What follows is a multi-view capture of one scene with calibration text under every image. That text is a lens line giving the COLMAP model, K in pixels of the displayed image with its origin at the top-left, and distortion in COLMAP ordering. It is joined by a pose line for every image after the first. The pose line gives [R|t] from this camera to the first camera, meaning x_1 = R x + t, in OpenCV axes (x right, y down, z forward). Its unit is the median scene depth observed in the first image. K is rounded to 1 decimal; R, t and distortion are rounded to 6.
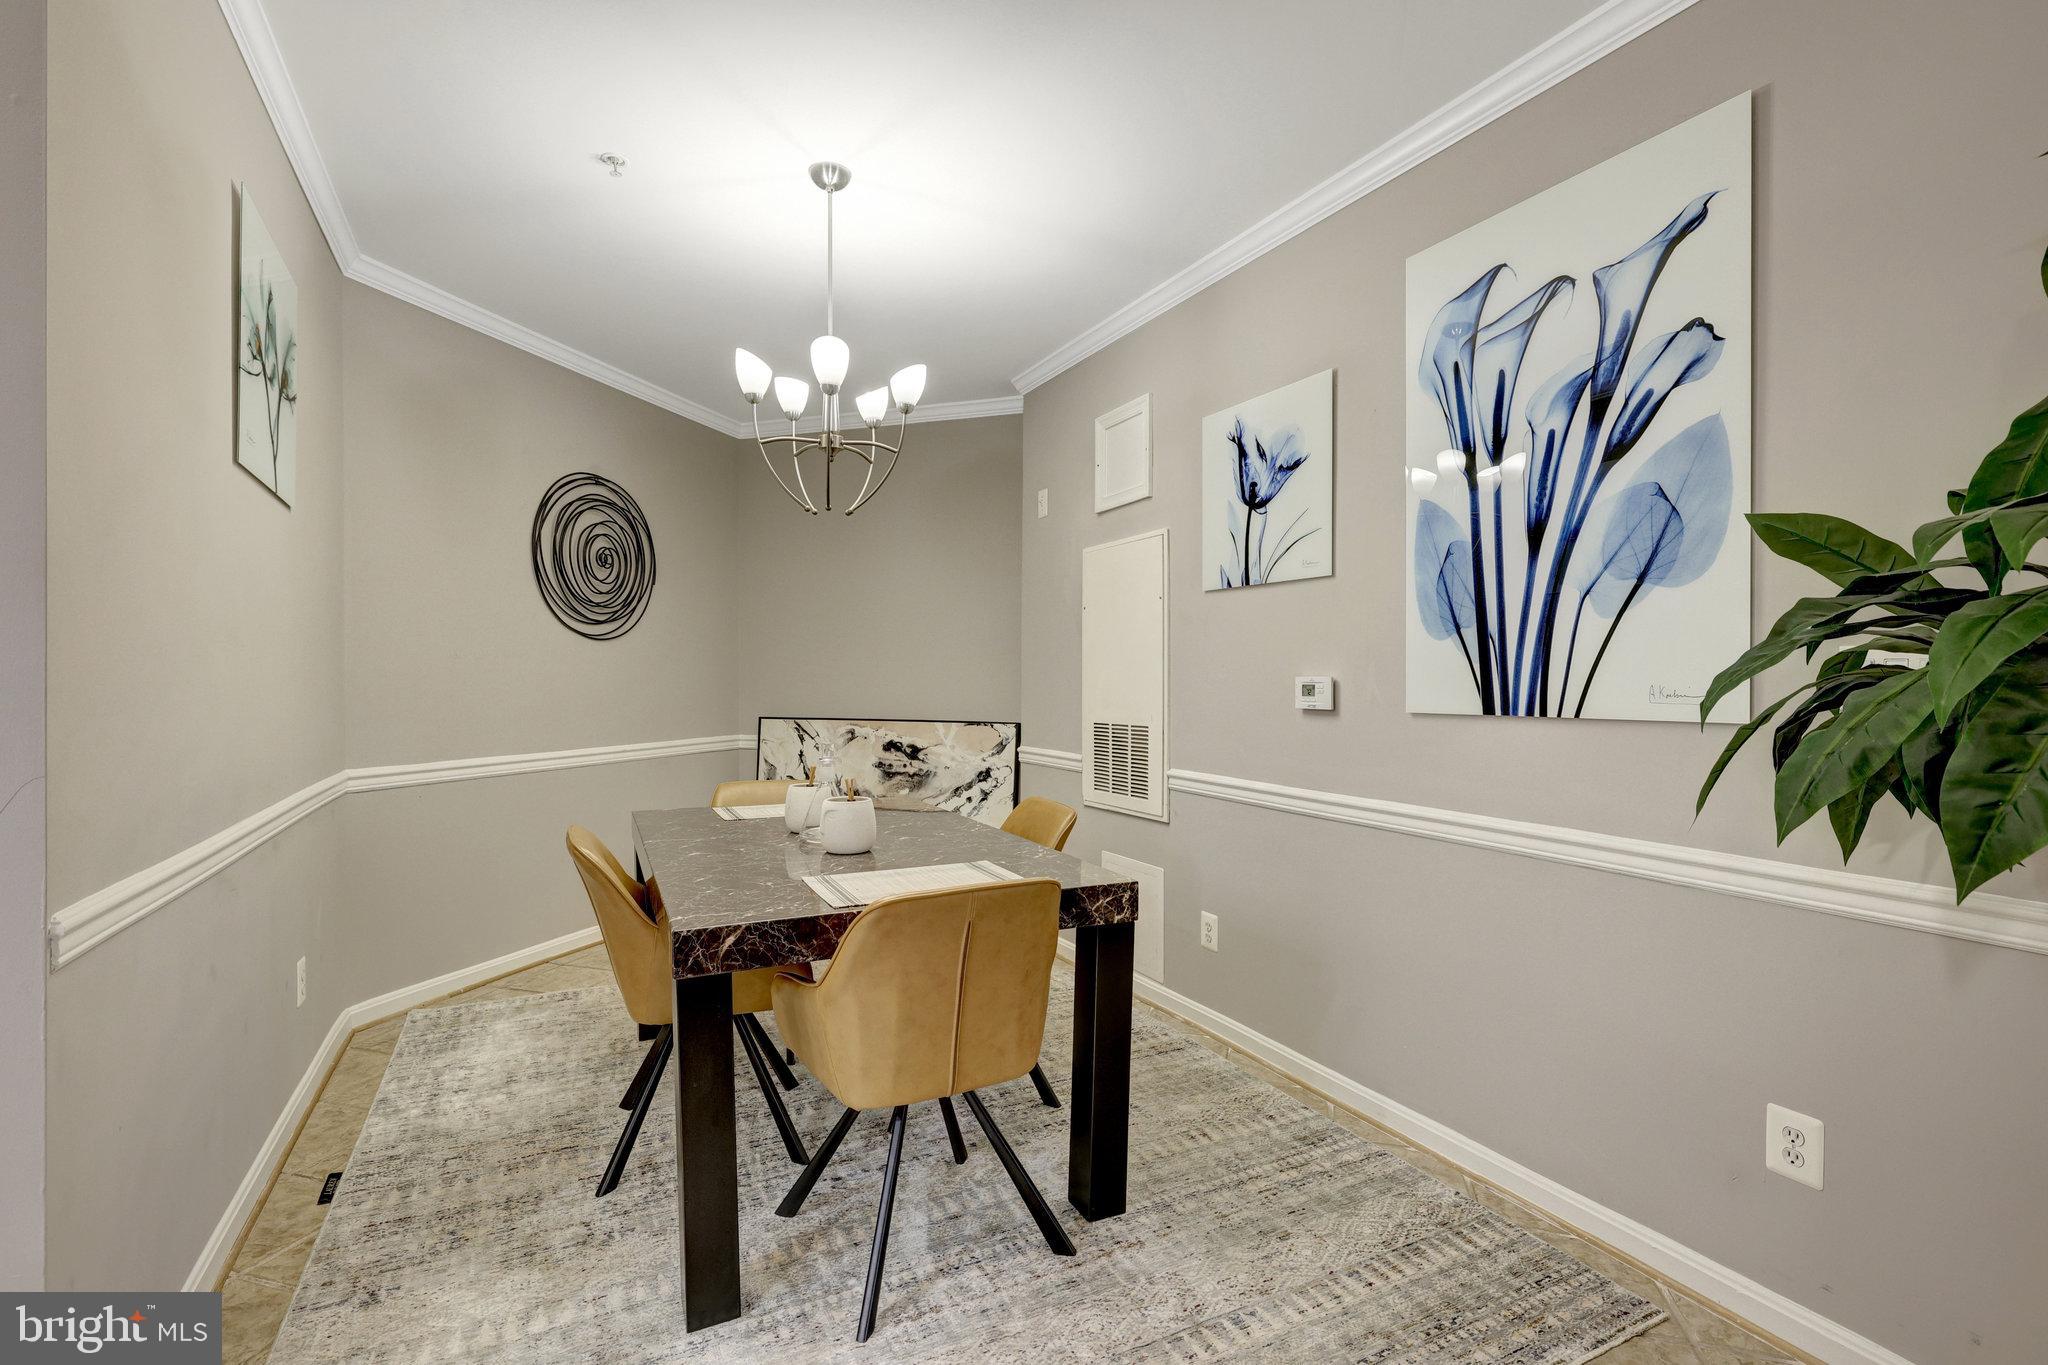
lens RADIAL K [[939.8, 0, 1027.0], [0, 939.8, 691.1], [0, 0, 1]] dist [0.000631, -0.000826]
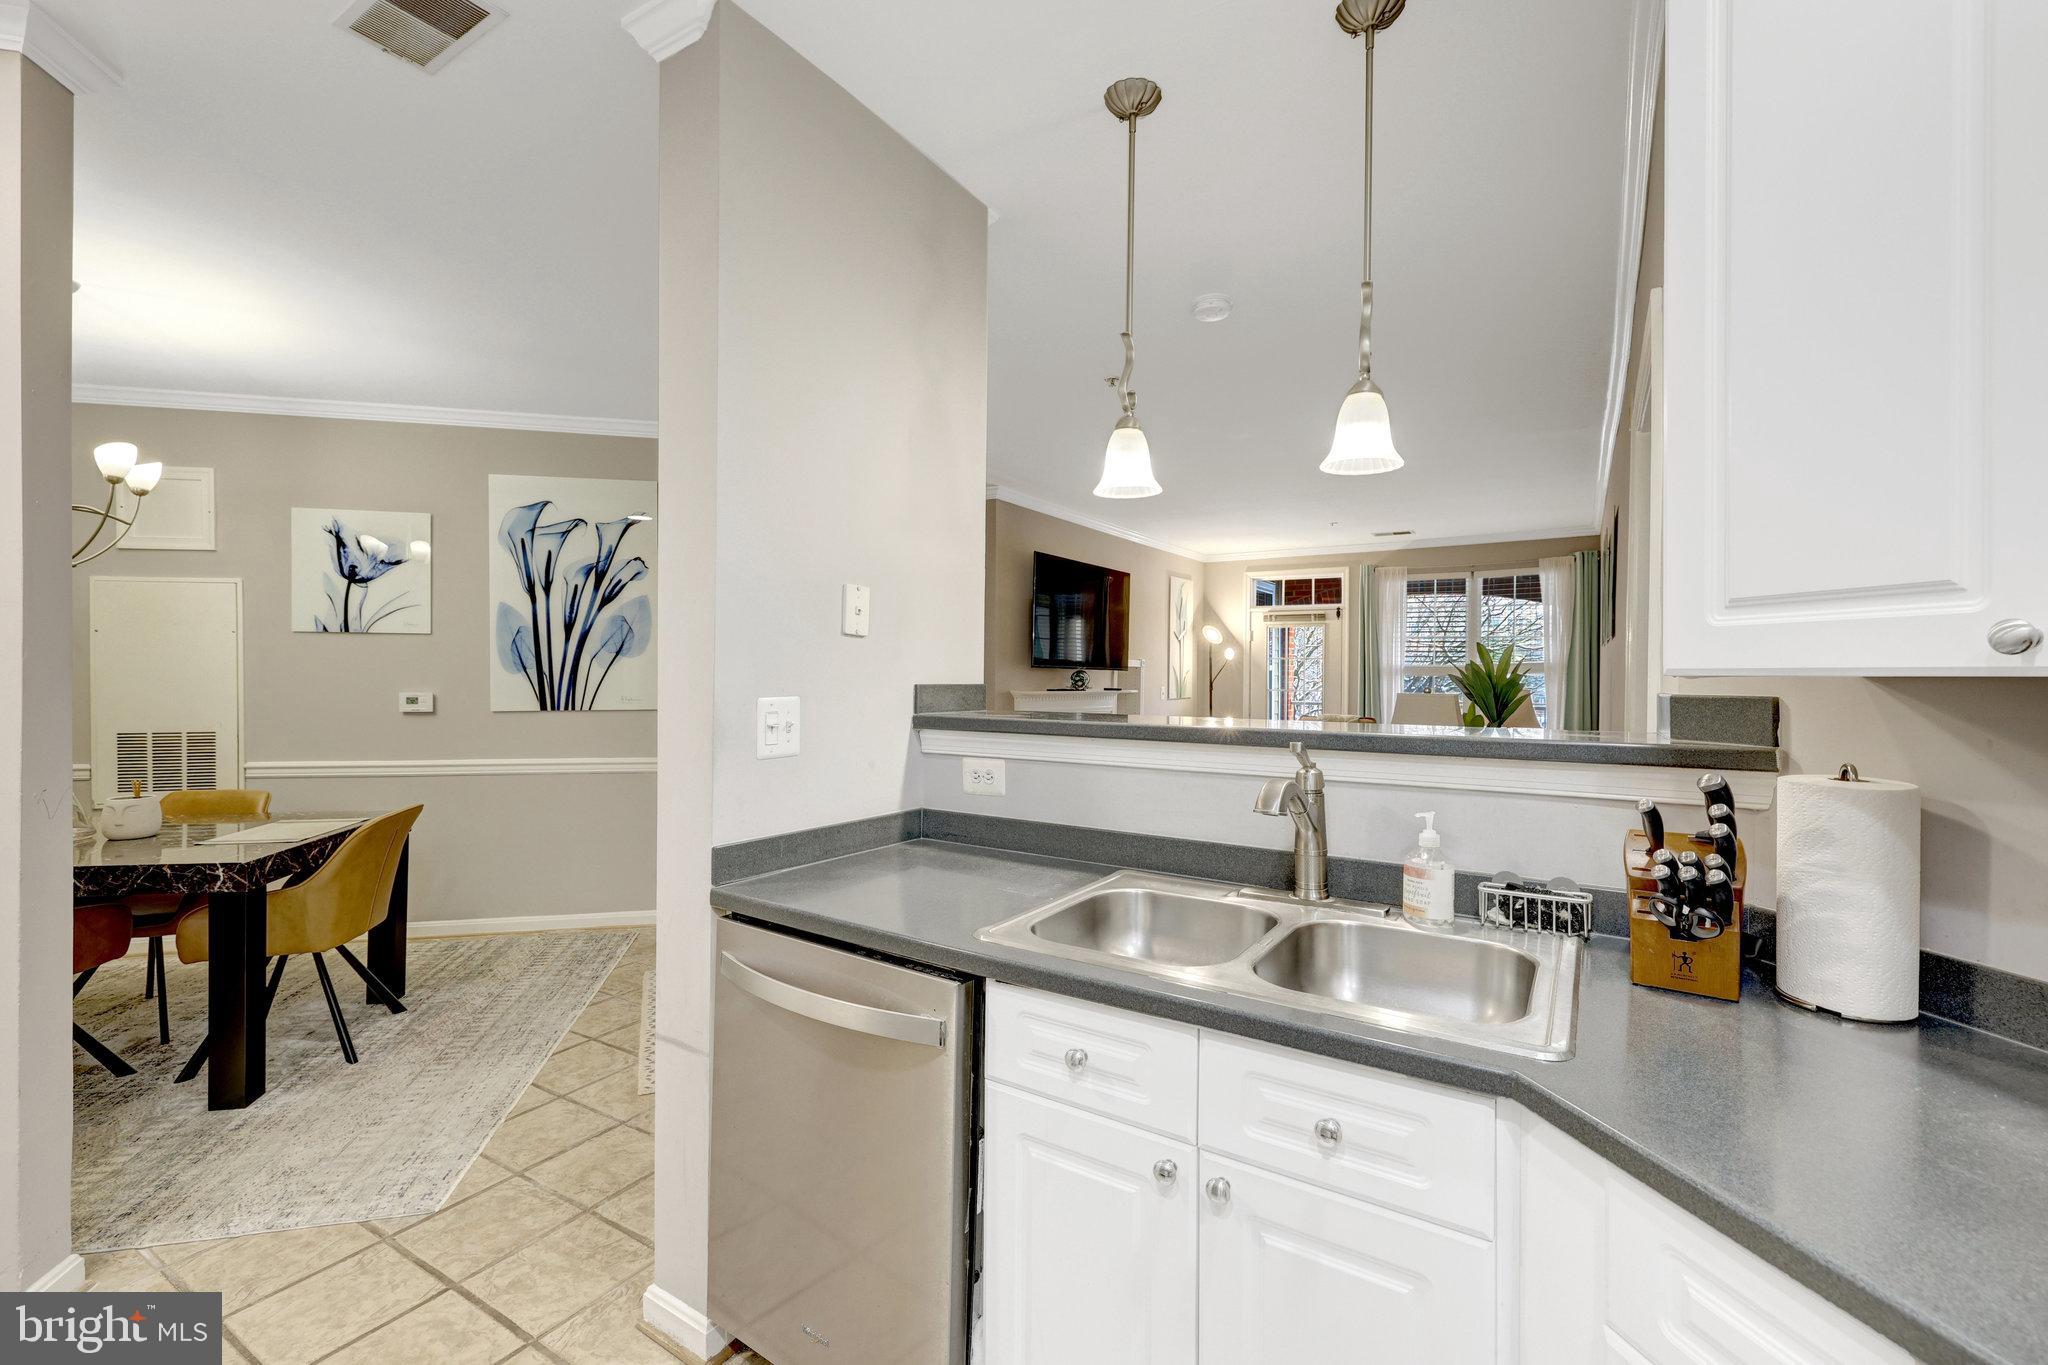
lens RADIAL K [[870.4, 0, 1023.1], [0, 870.4, 675.2], [0, 0, 1]] dist [0.001861, -0.000646]
pose [[0.245763, -0.005507, 0.969314, -1.012368], [0.008642, 0.999957, 0.003490, -0.045492], [-0.969291, 0.007520, 0.245800, -0.470686]]
